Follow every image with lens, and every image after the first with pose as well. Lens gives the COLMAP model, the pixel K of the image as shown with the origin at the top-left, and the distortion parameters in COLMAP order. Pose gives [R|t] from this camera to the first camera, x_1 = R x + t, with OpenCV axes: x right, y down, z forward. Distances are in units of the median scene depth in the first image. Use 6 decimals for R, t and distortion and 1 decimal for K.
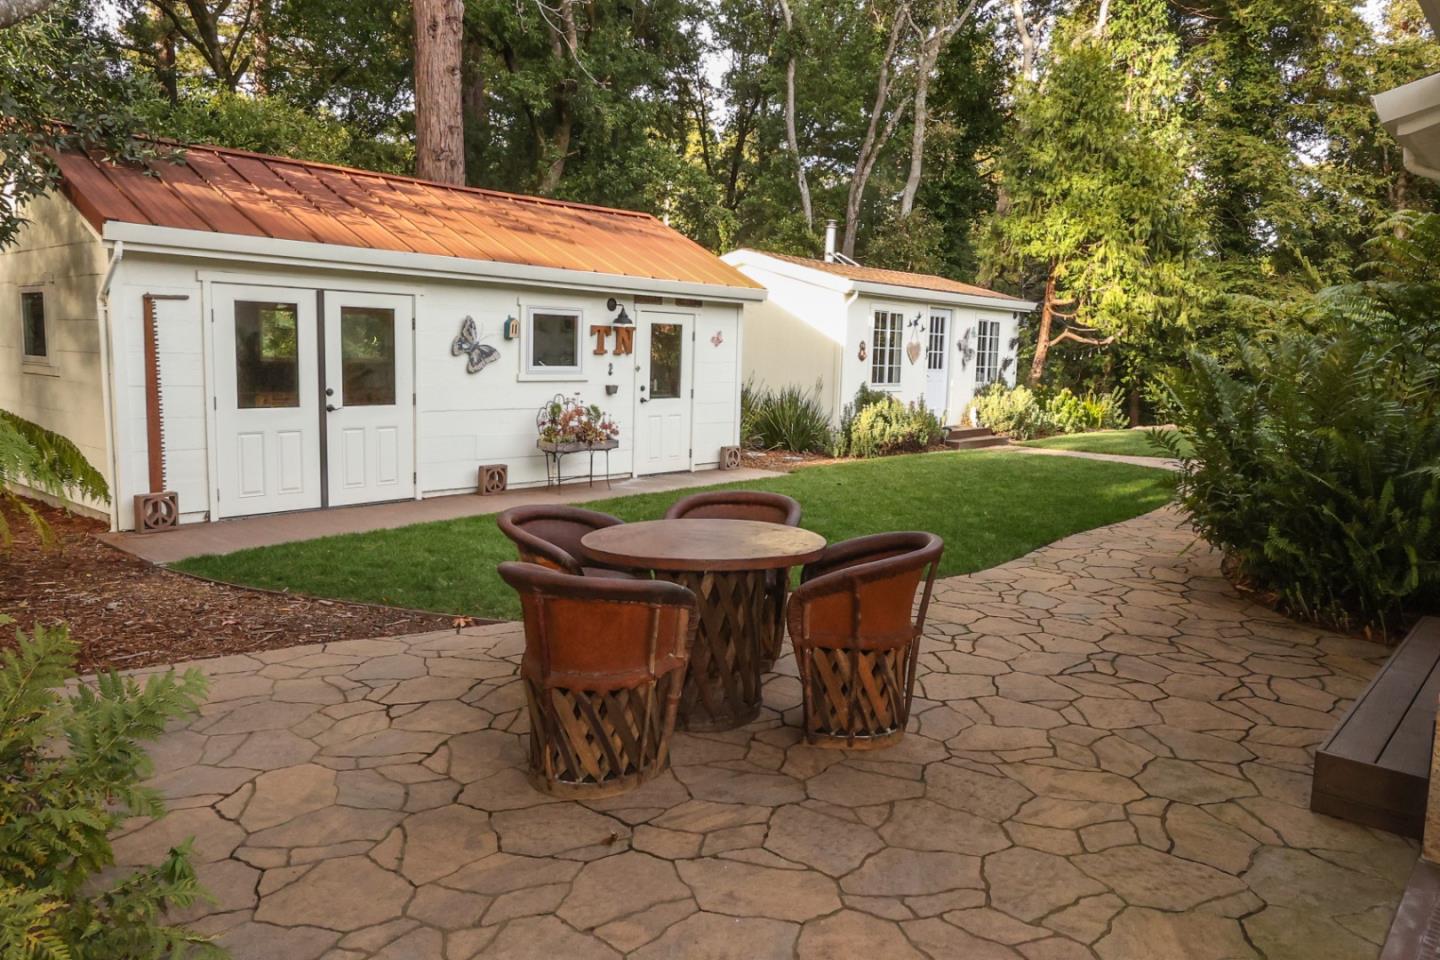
lens RADIAL K [[1039.2, 0, 720.0], [0, 1039.2, 480.0], [0, 0, 1]] dist [-0.067090, 0.000533]
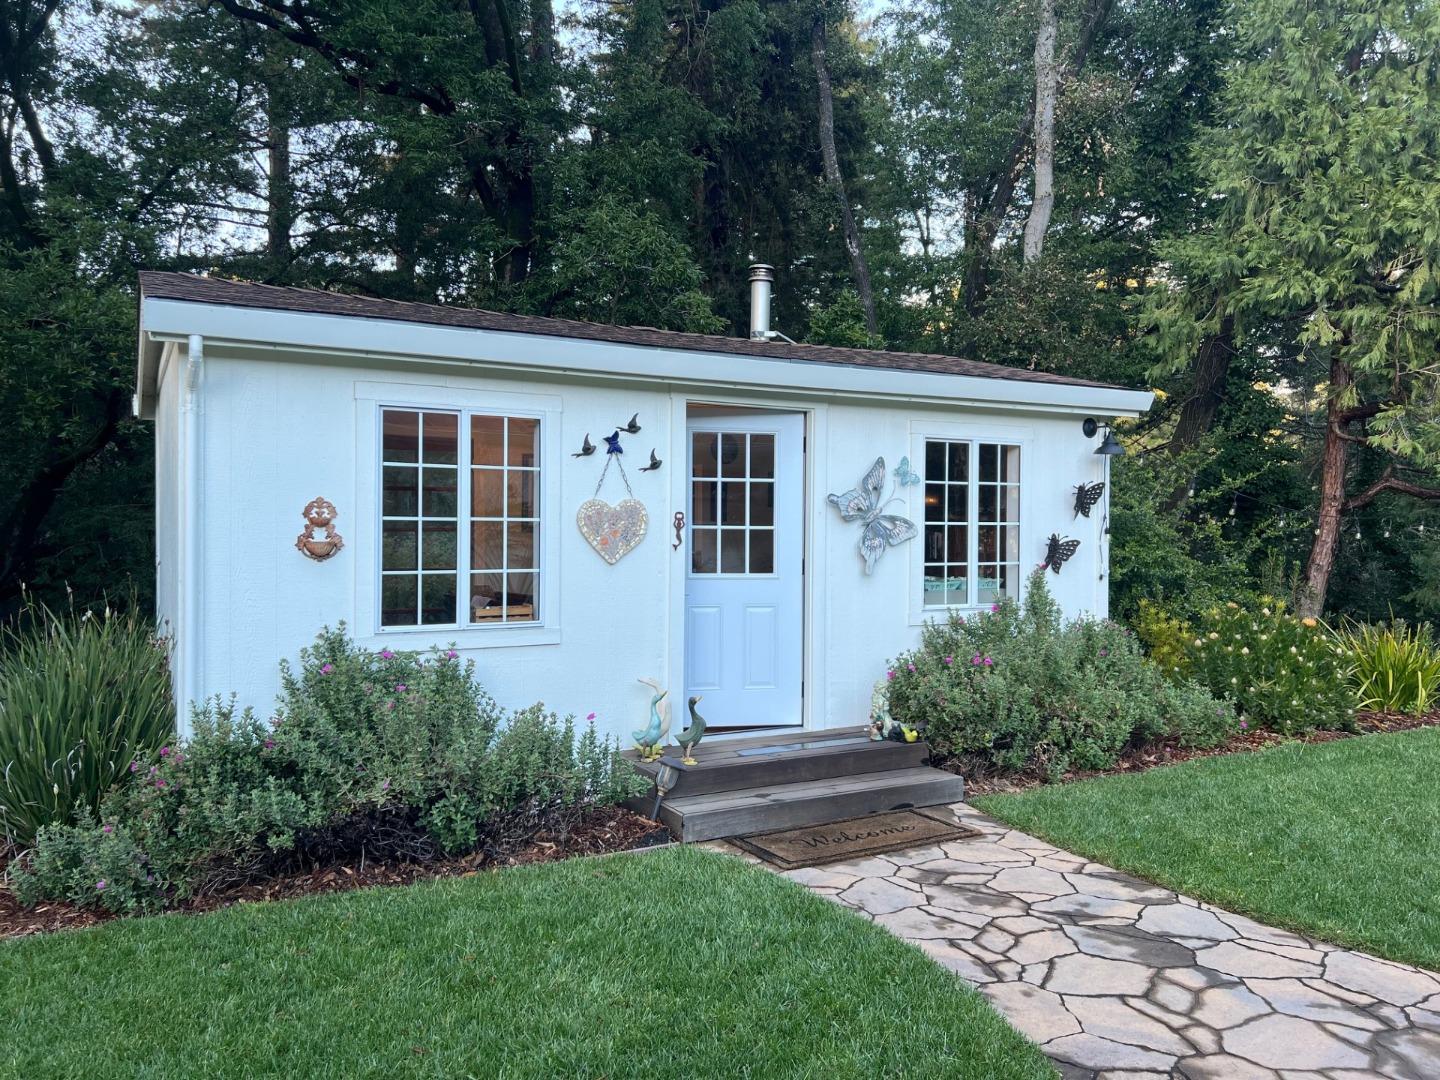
lens RADIAL K [[1057.5, 0, 720.0], [0, 1057.5, 540.0], [0, 0, 1]] dist [0.005651, -0.000676]
pose [[0.930195, -0.010391, -0.366919, 0.324562], [-0.030422, 0.993978, -0.105274, -0.077028], [0.365803, 0.109088, 0.924277, 0.629761]]
